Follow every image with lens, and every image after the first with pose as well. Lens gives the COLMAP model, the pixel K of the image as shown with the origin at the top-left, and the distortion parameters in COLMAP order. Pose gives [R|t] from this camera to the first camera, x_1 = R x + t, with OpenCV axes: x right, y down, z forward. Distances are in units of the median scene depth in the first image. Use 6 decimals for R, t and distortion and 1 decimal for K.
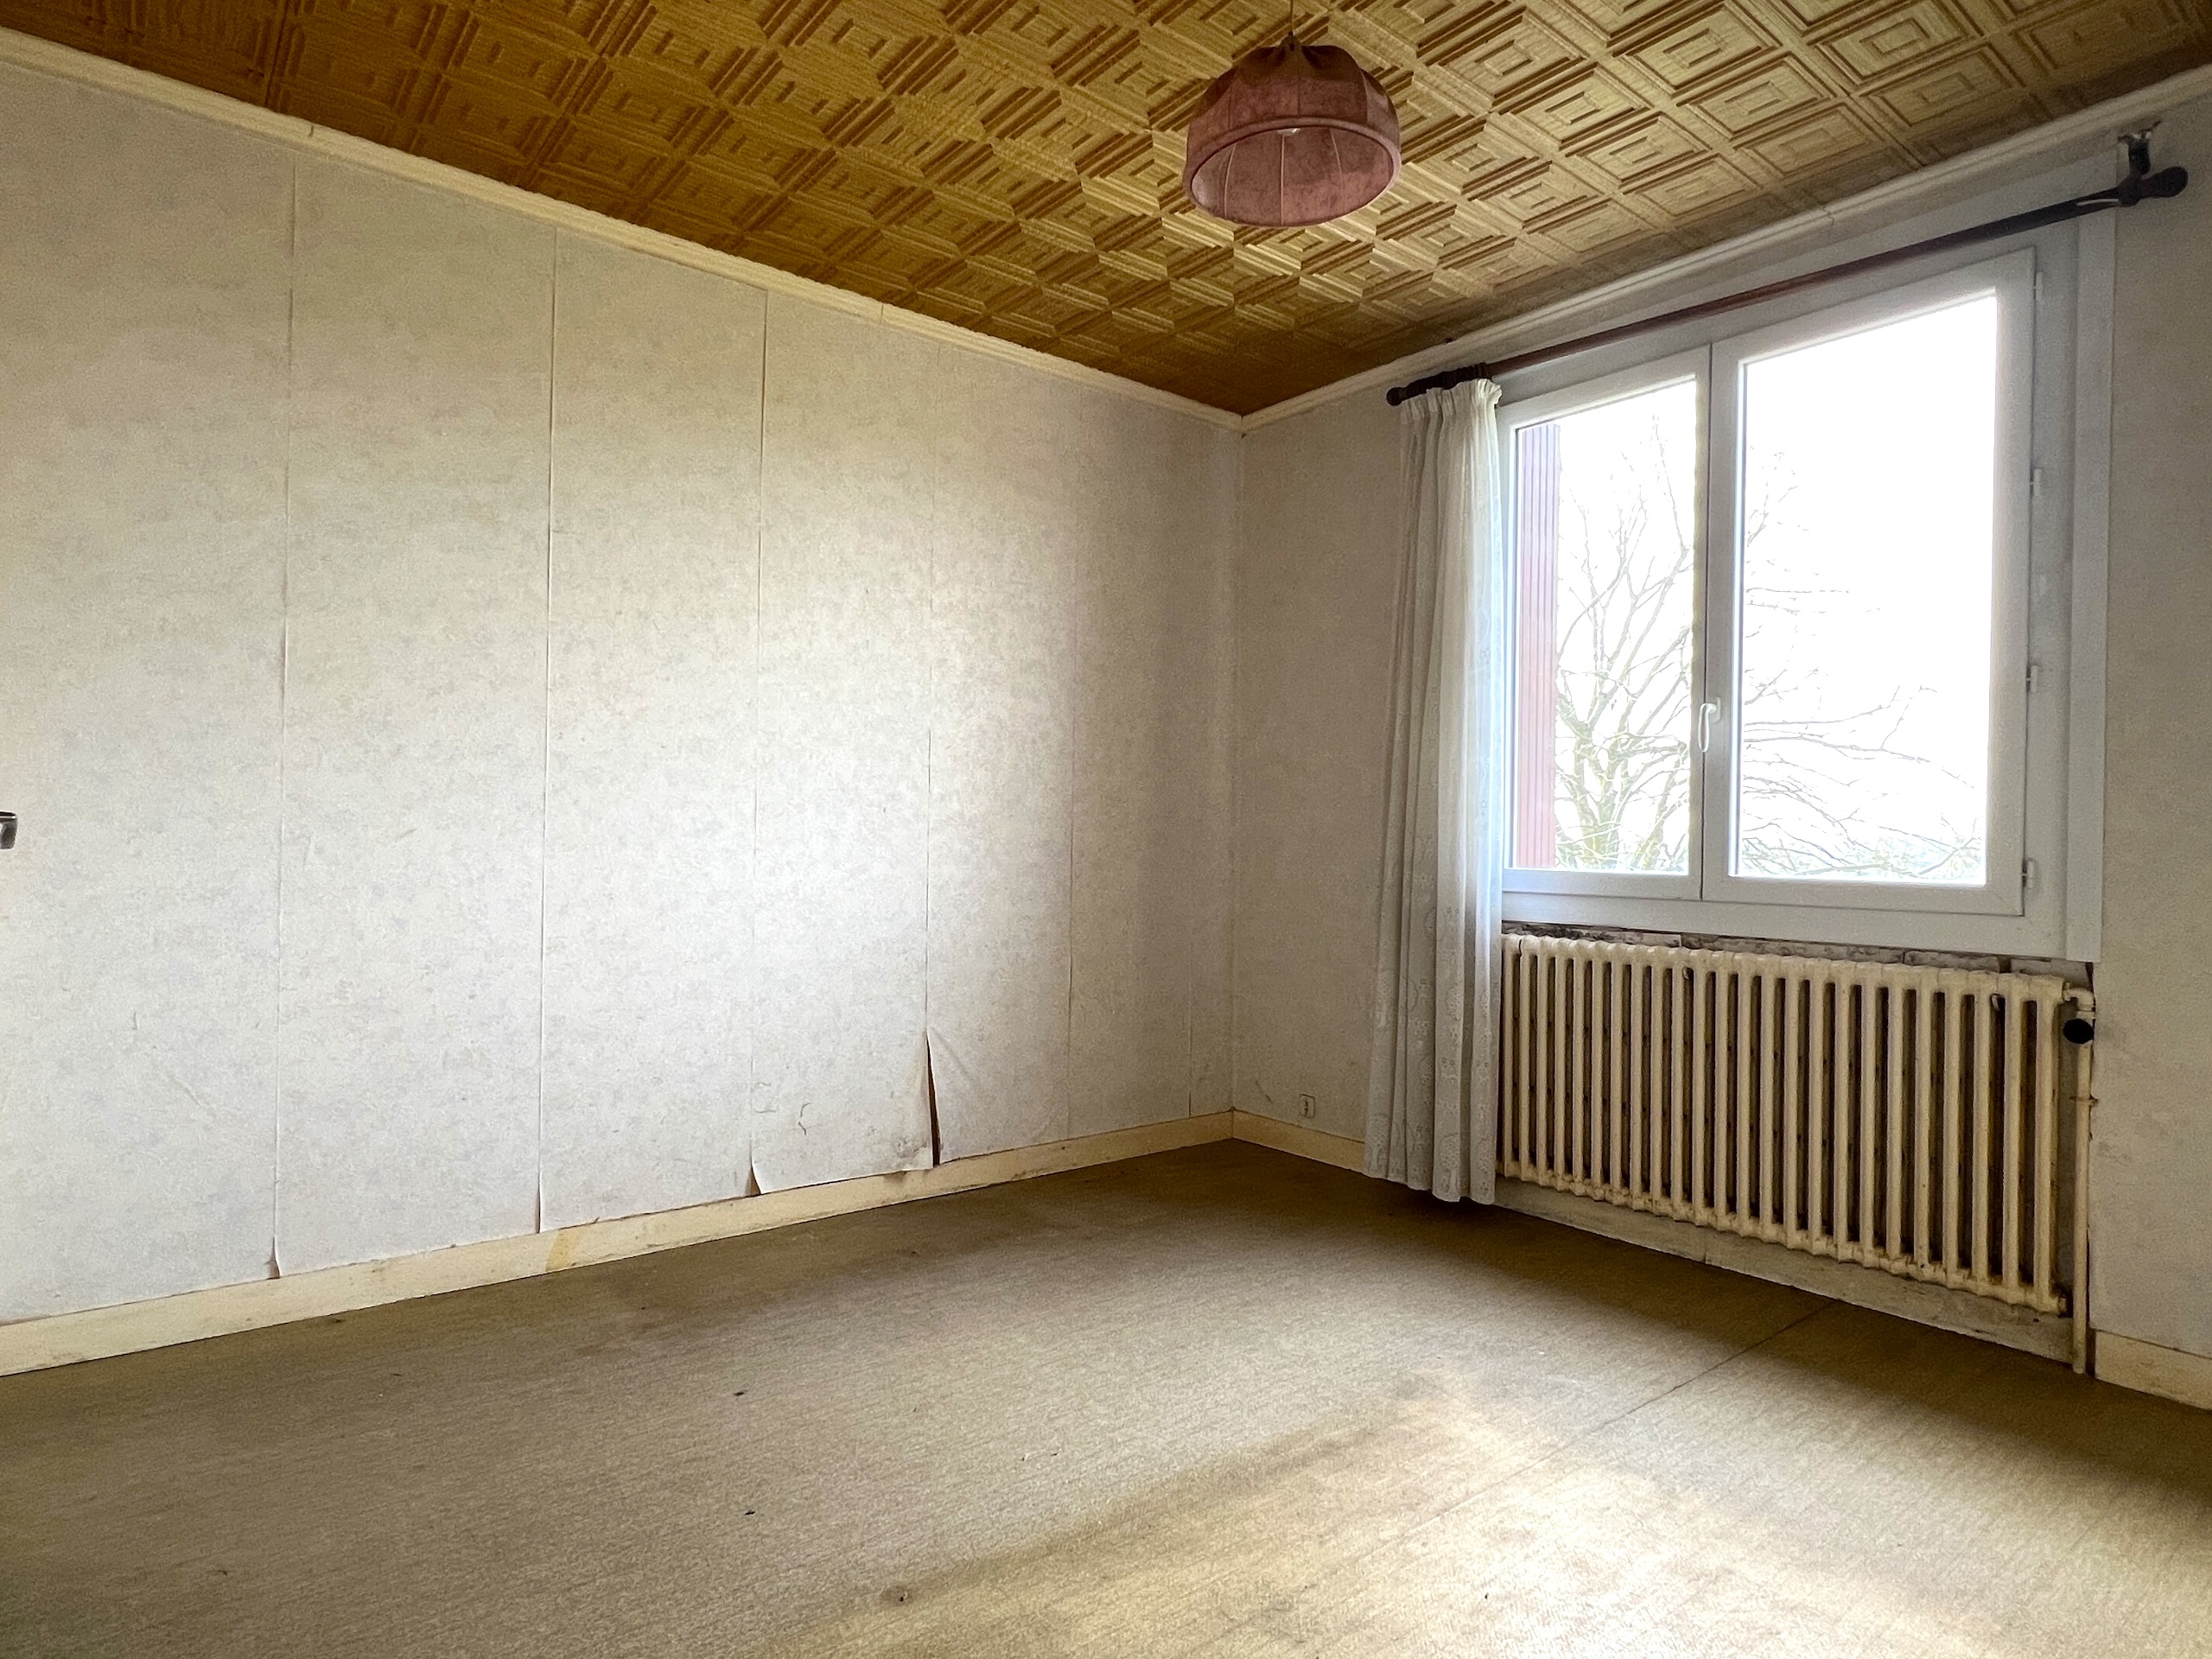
lens RADIAL K [[1240.0, 0, 1096.9], [0, 1240.0, 843.7], [0, 0, 1]] dist [-0.001002, 0.000303]
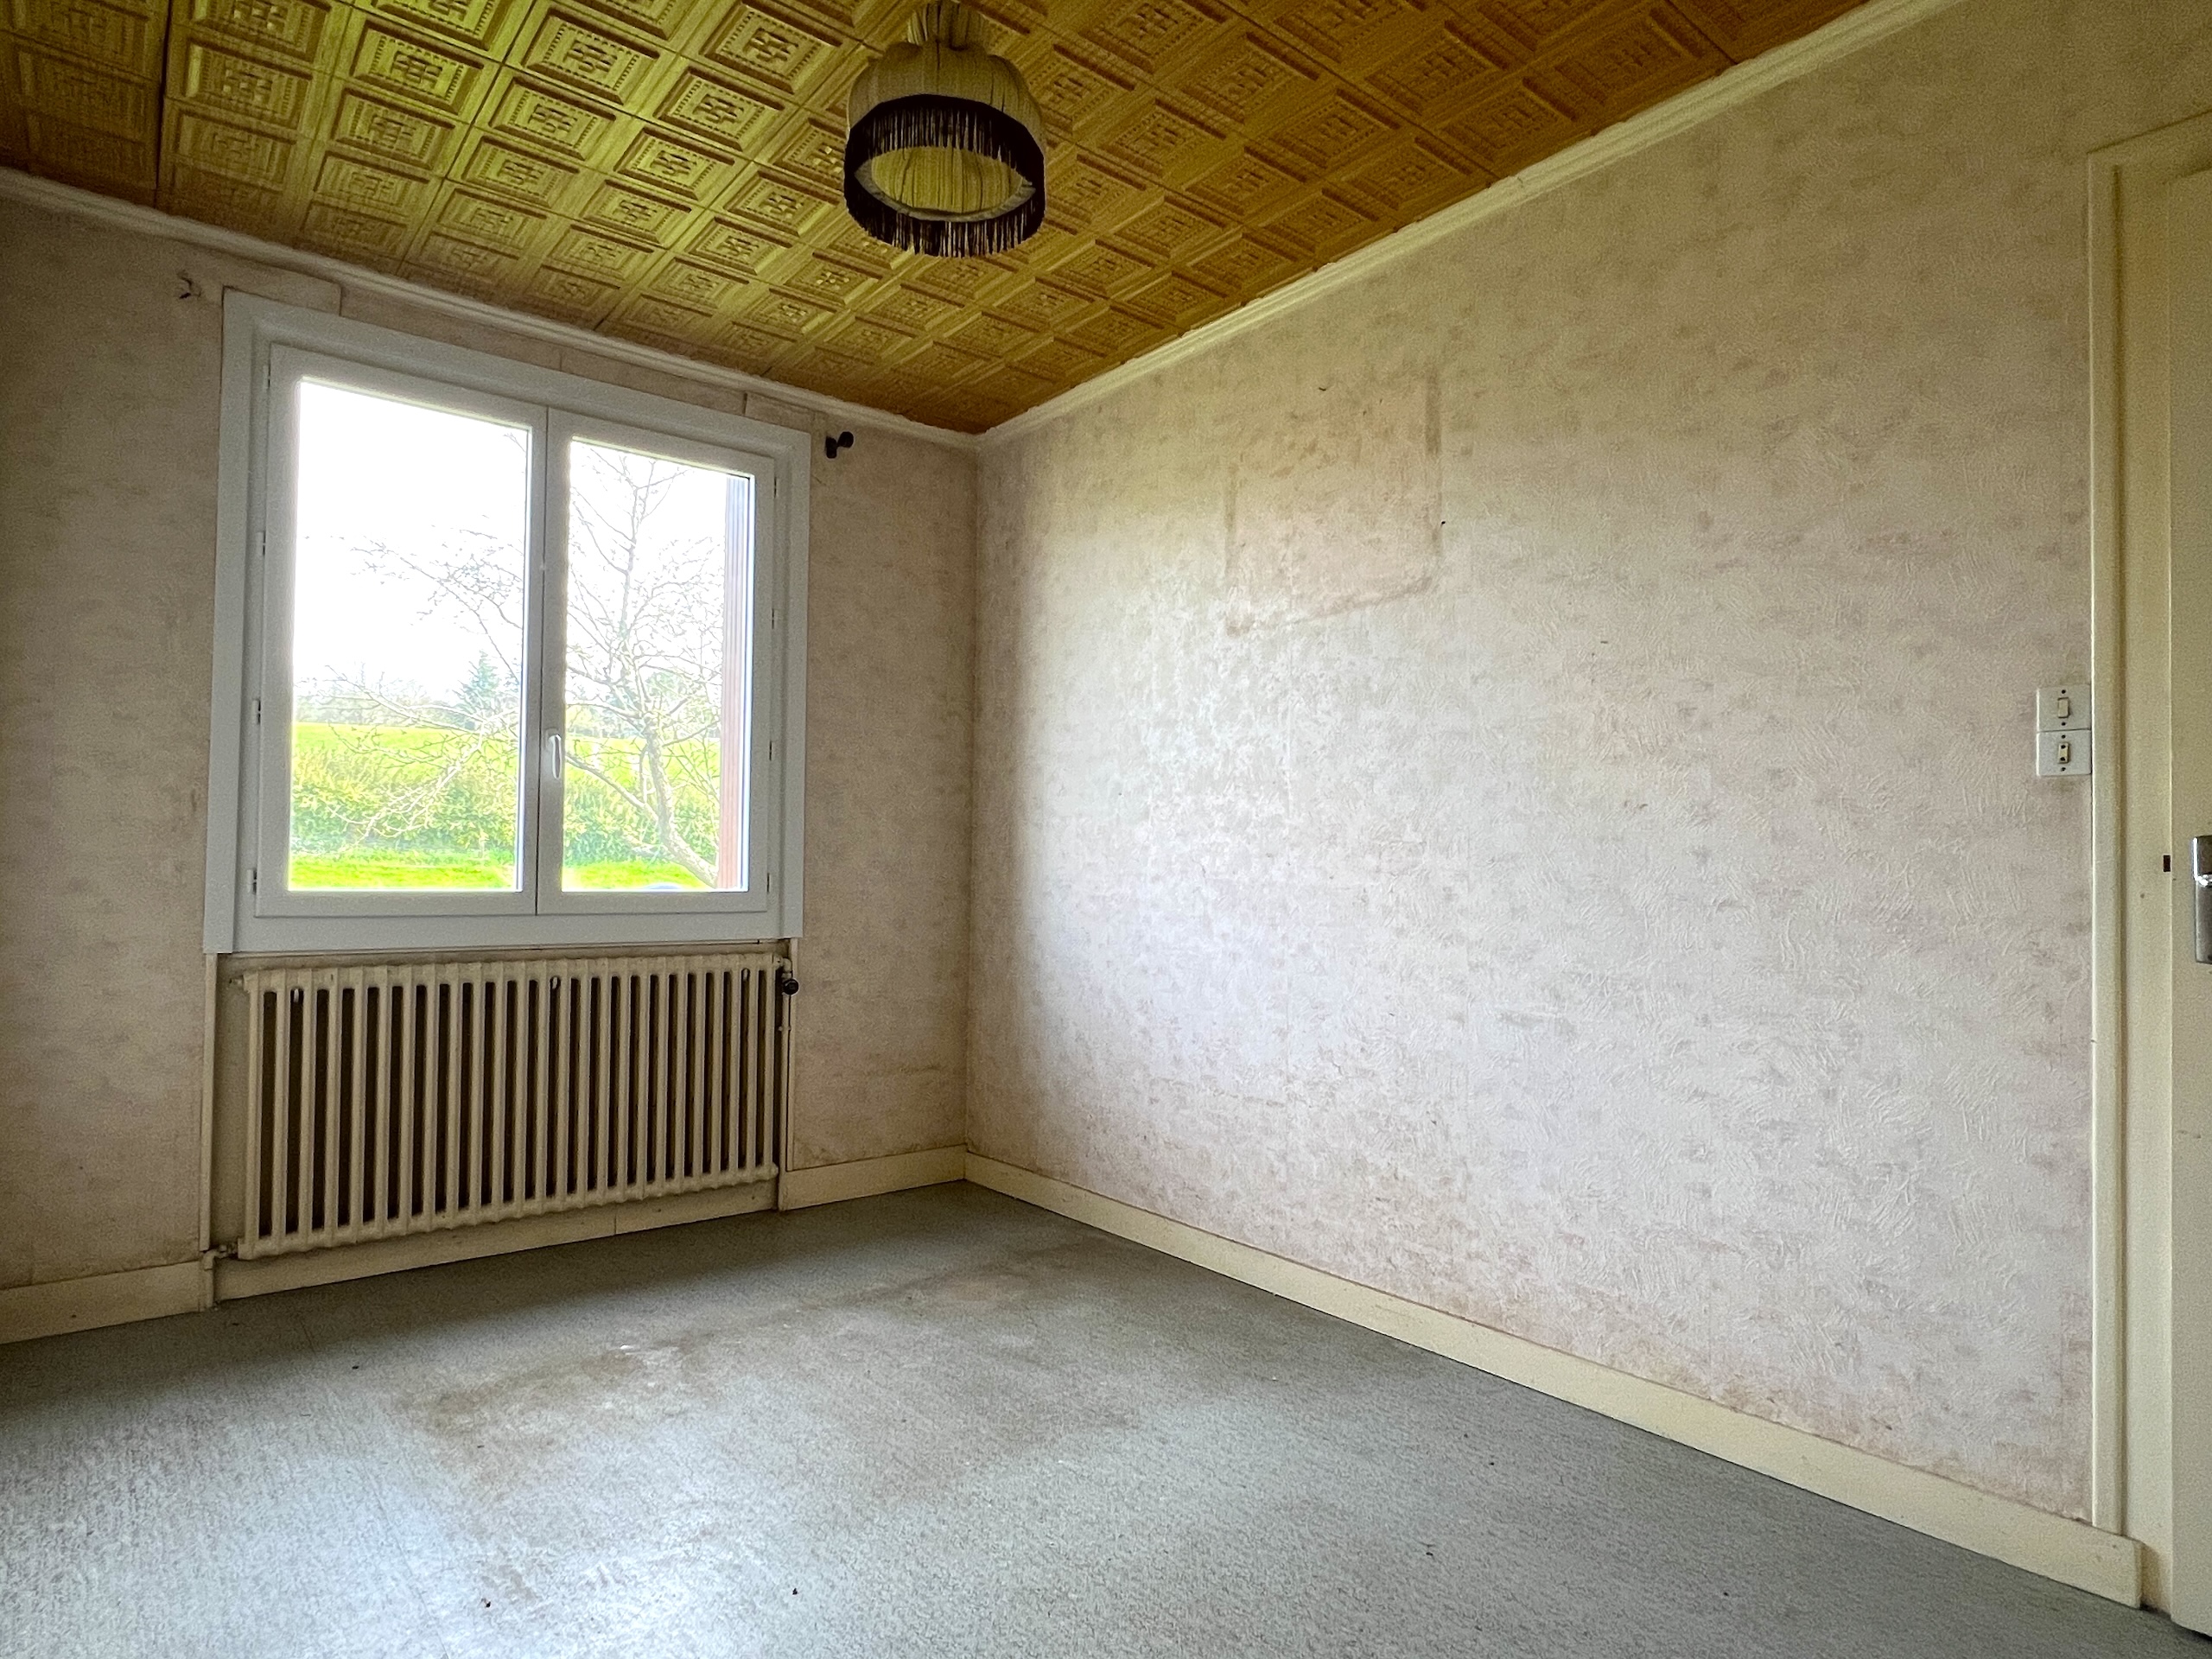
lens RADIAL K [[1240.0, 0, 1096.9], [0, 1240.0, 843.7], [0, 0, 1]] dist [-0.001002, 0.000303]
pose [[-0.002354, 0.005050, 0.999984, -0.695256], [-0.015507, 0.999867, -0.005086, -0.021239], [-0.999877, -0.015519, -0.002275, 0.587564]]
